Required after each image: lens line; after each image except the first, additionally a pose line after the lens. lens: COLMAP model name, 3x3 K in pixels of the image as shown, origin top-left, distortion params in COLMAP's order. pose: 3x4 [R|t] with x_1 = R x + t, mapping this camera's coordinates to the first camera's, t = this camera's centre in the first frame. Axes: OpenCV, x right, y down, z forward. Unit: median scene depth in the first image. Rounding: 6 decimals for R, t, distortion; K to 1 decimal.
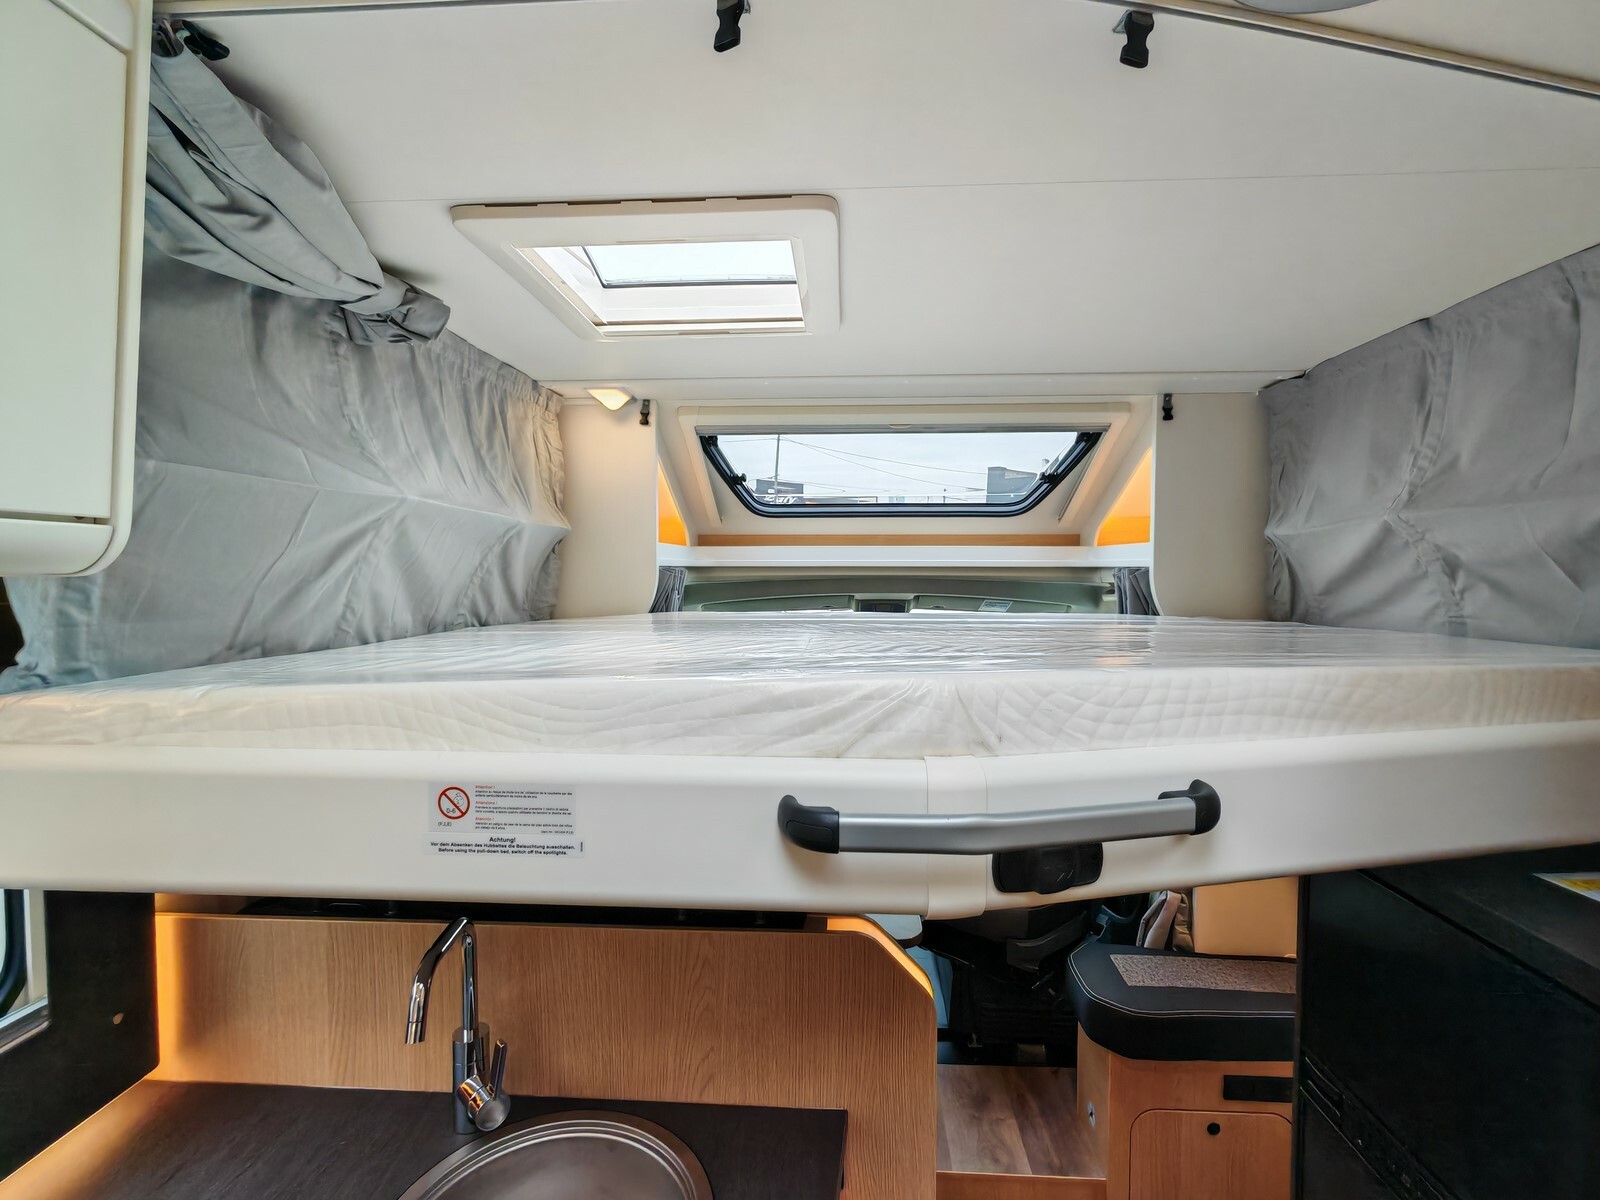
lens RADIAL K [[746.3, 0, 795.7], [0, 746.3, 605.4], [0, 0, 1]] dist [0.001991, 0.000192]
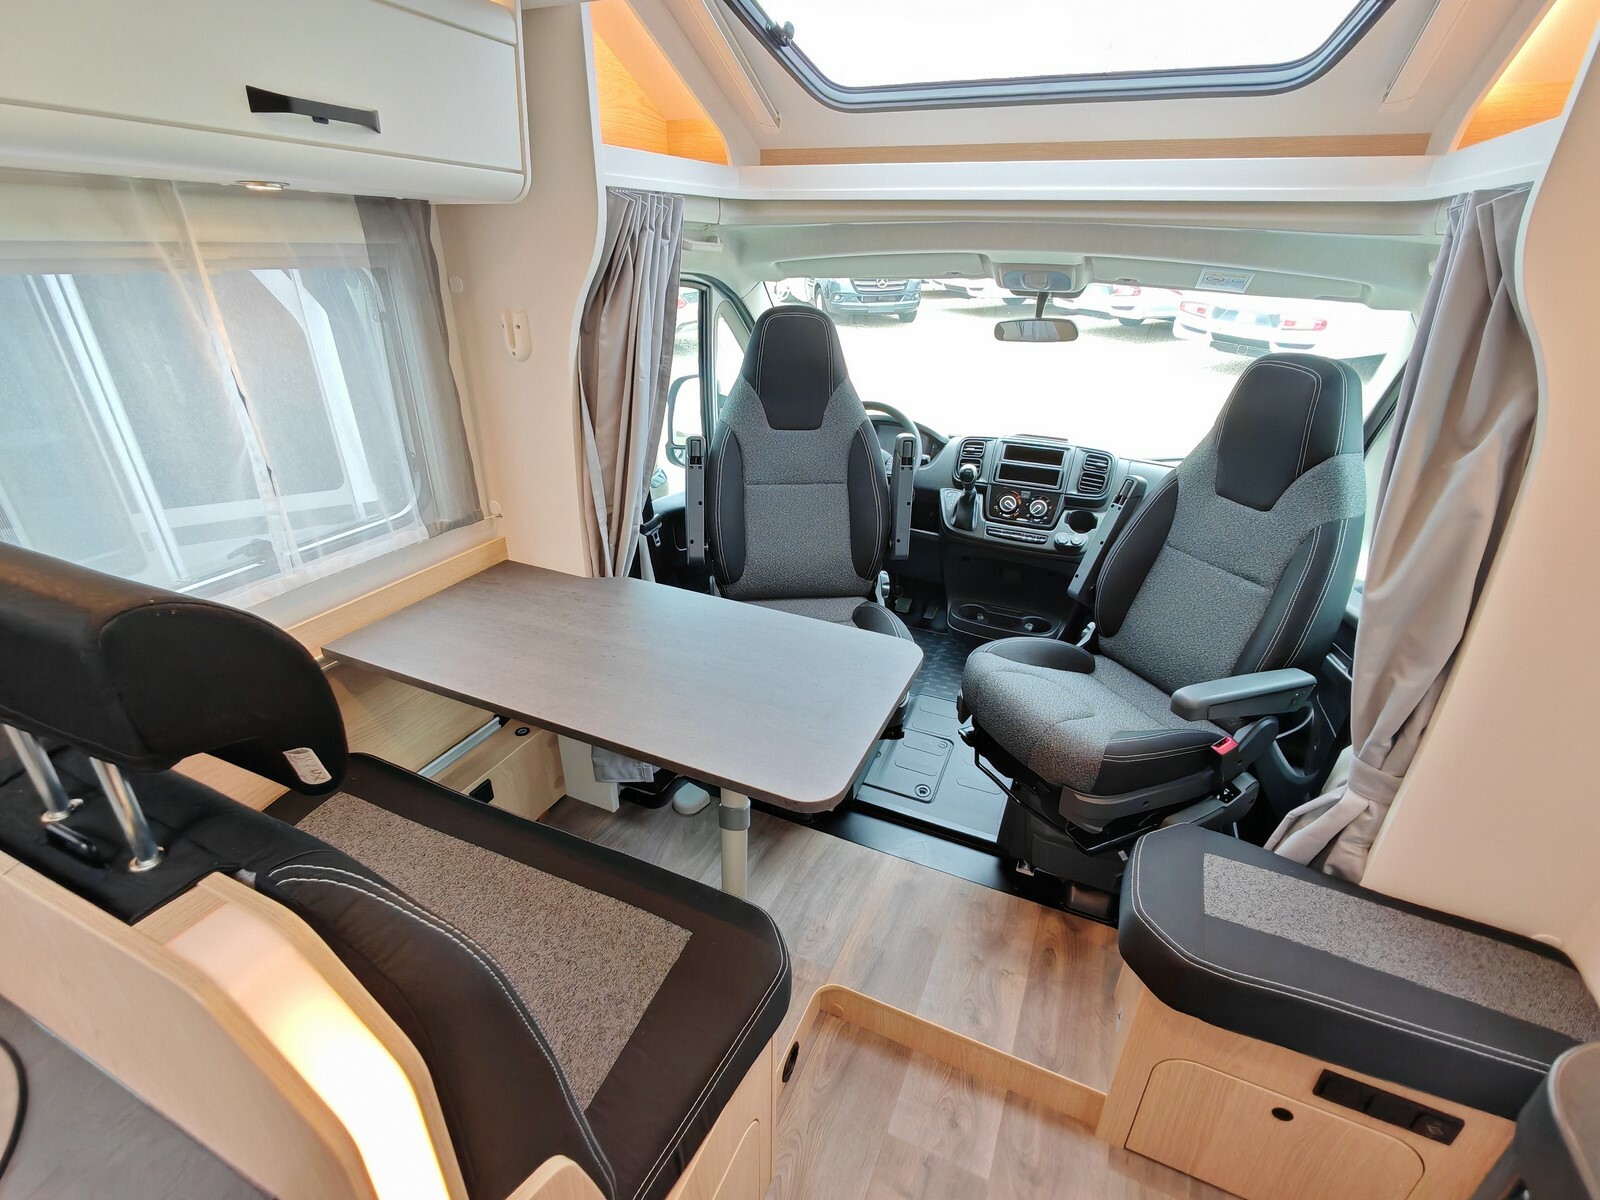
lens RADIAL K [[746.3, 0, 804.0], [0, 746.3, 599.8], [0, 0, 1]] dist [0.001991, 0.000192]
pose [[0.933961, 0.173101, -0.312653, 0.249515], [-0.037182, 0.917183, 0.396729, 0.013901], [0.355434, -0.358904, 0.863049, 0.373912]]
